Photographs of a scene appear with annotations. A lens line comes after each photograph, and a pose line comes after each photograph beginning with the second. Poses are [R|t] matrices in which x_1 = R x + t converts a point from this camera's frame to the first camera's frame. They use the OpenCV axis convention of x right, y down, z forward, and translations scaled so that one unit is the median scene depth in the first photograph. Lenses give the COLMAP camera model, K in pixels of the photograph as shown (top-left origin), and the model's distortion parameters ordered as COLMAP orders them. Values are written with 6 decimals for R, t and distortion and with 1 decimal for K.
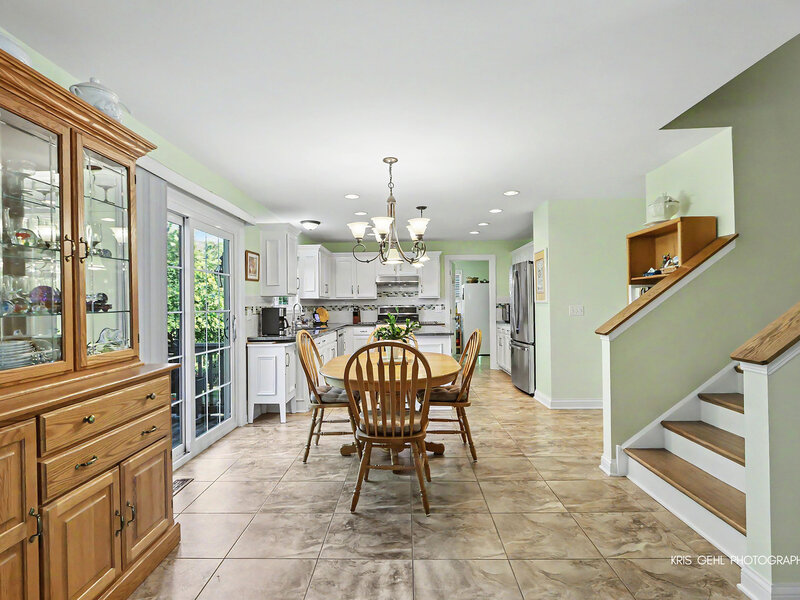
lens RADIAL K [[427.8, 0, 399.0], [0, 427.8, 303.9], [0, 0, 1]] dist [-0.006148, 0.000503]
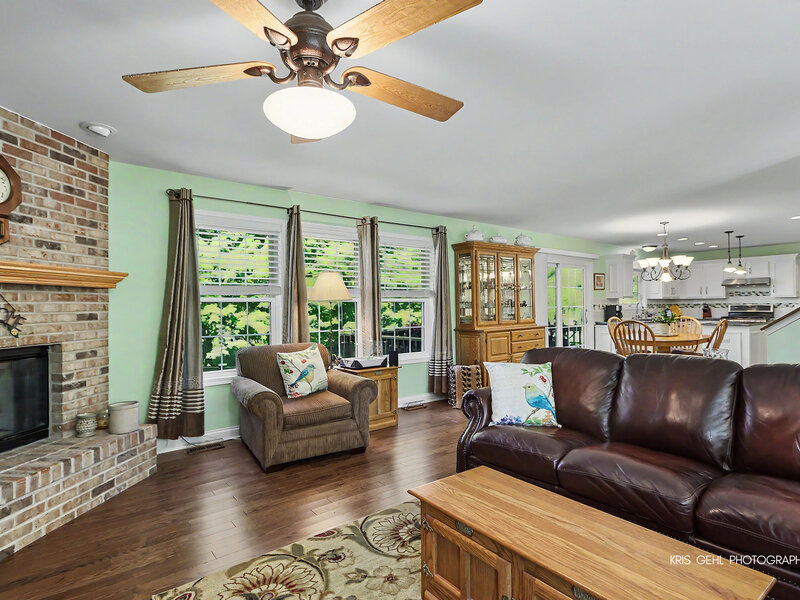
lens RADIAL K [[427.8, 0, 399.7], [0, 427.8, 302.4], [0, 0, 1]] dist [-0.006148, 0.000503]
pose [[0.616115, 0.001009, -0.787655, 0.324340], [0.003109, 0.999988, 0.003713, -0.007243], [0.787650, -0.004737, 0.616105, -0.443218]]
